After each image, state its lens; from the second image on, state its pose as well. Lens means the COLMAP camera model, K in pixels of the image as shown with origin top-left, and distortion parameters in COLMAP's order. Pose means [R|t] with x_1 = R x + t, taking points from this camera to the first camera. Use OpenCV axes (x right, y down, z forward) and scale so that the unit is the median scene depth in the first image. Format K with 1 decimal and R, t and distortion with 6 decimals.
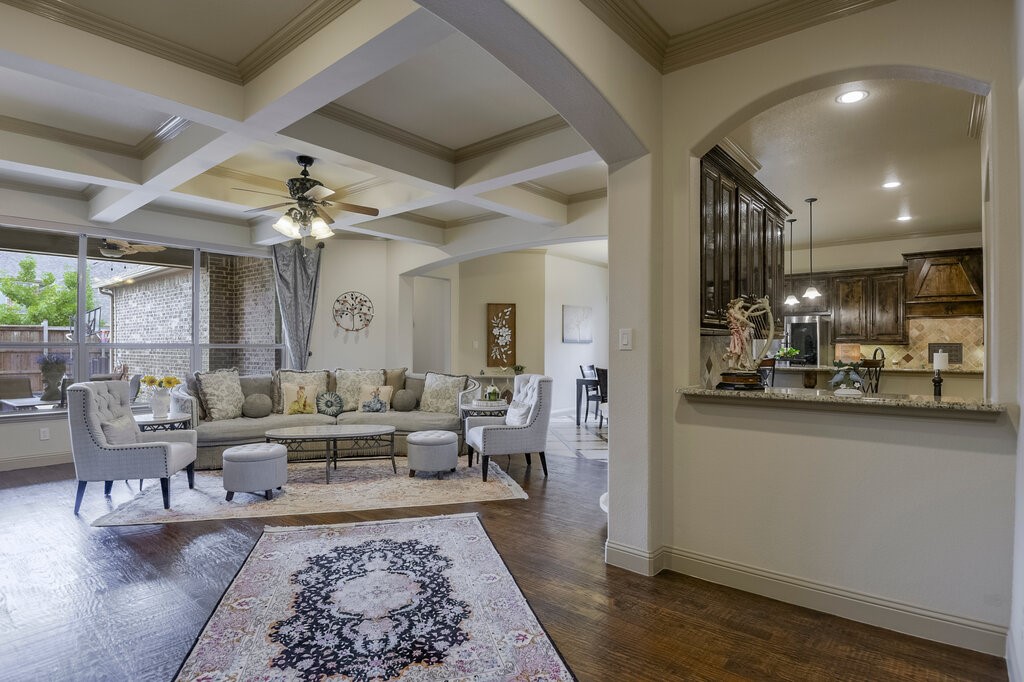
lens RADIAL K [[525.0, 0, 514.9], [0, 525.0, 346.1], [0, 0, 1]] dist [0.001430, -0.029736]
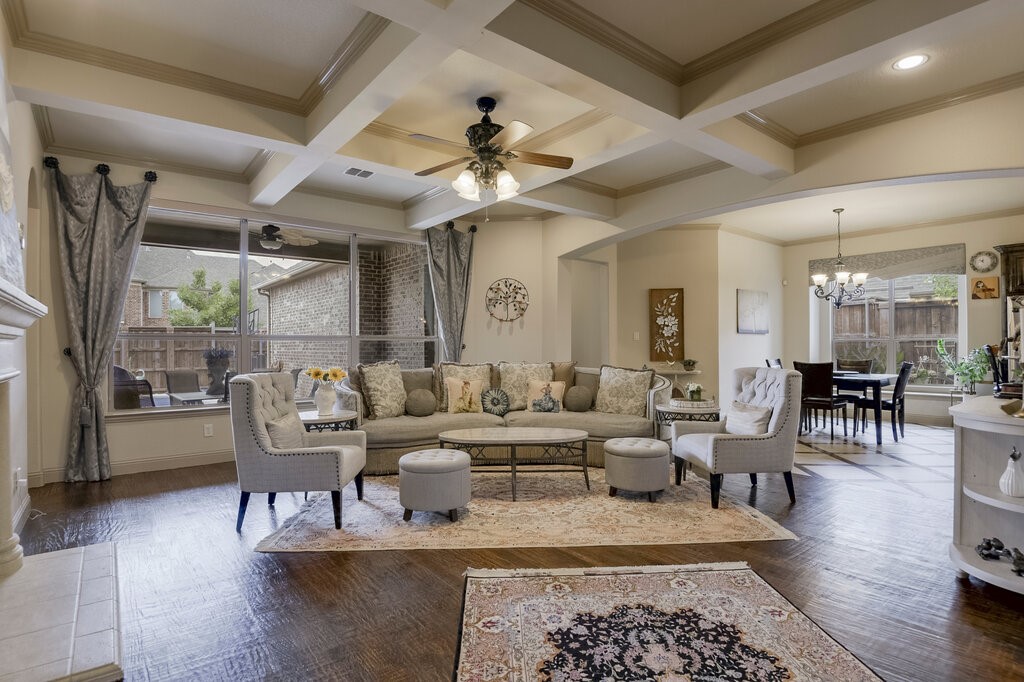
lens RADIAL K [[509.9, 0, 512.0], [0, 509.9, 341.0], [0, 0, 1]] dist [-0.001443, -0.033595]
pose [[0.978081, -0.010026, -0.207981, -0.176974], [0.008103, 0.999916, -0.010093, 0.021424], [0.208065, 0.008186, 0.978081, 0.207827]]
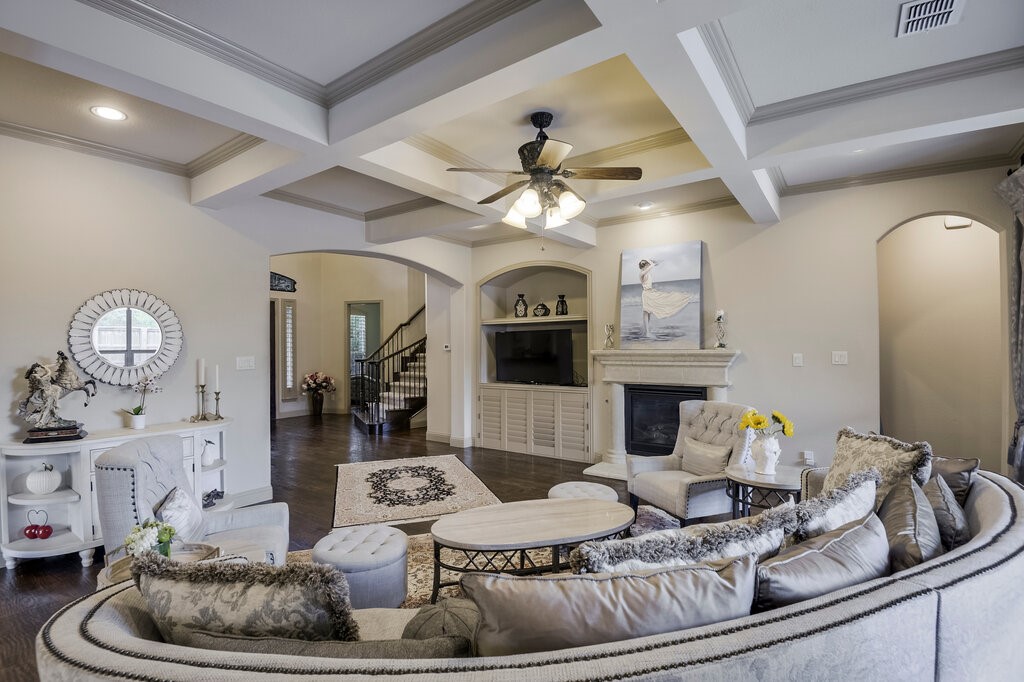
lens RADIAL K [[478.4, 0, 511.3], [0, 478.4, 344.6], [0, 0, 1]] dist [-0.000500, -0.000022]
pose [[-0.997418, 0.004479, -0.071675, -0.273647], [0.004817, 0.999978, -0.004539, -0.034618], [0.071653, -0.004872, -0.997418, 1.485496]]
